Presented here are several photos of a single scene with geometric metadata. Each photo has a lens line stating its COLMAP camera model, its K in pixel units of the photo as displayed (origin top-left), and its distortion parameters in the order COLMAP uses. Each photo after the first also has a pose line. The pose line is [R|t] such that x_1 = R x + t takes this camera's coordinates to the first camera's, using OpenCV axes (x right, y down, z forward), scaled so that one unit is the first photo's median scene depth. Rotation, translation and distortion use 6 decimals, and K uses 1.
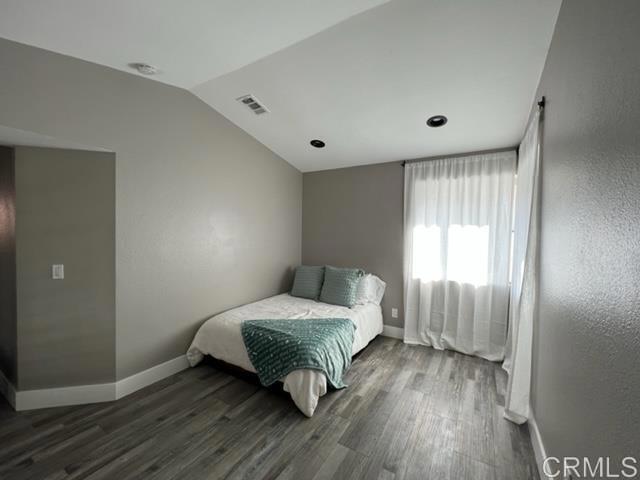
lens RADIAL K [[259.7, 0, 319.7], [0, 259.7, 242.1], [0, 0, 1]] dist [0.000976, 0.000106]
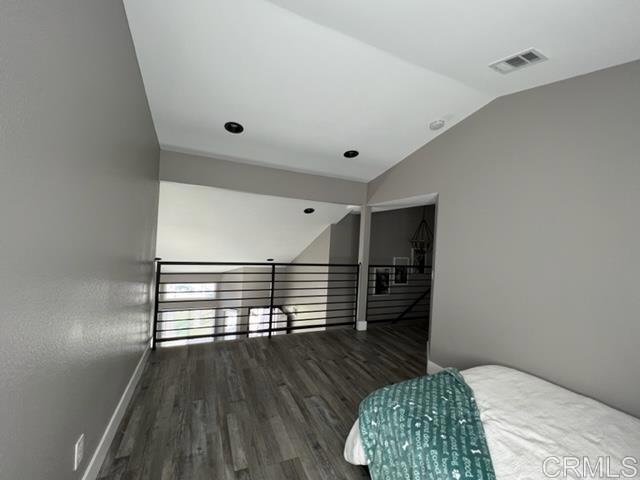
lens RADIAL K [[259.7, 0, 318.9], [0, 259.7, 239.7], [0, 0, 1]] dist [0.000976, 0.000106]
pose [[-0.560035, -0.053386, -0.826747, 0.900354], [-0.086353, 0.996248, -0.005837, -0.042425], [0.823956, 0.068123, -0.562543, 1.603776]]
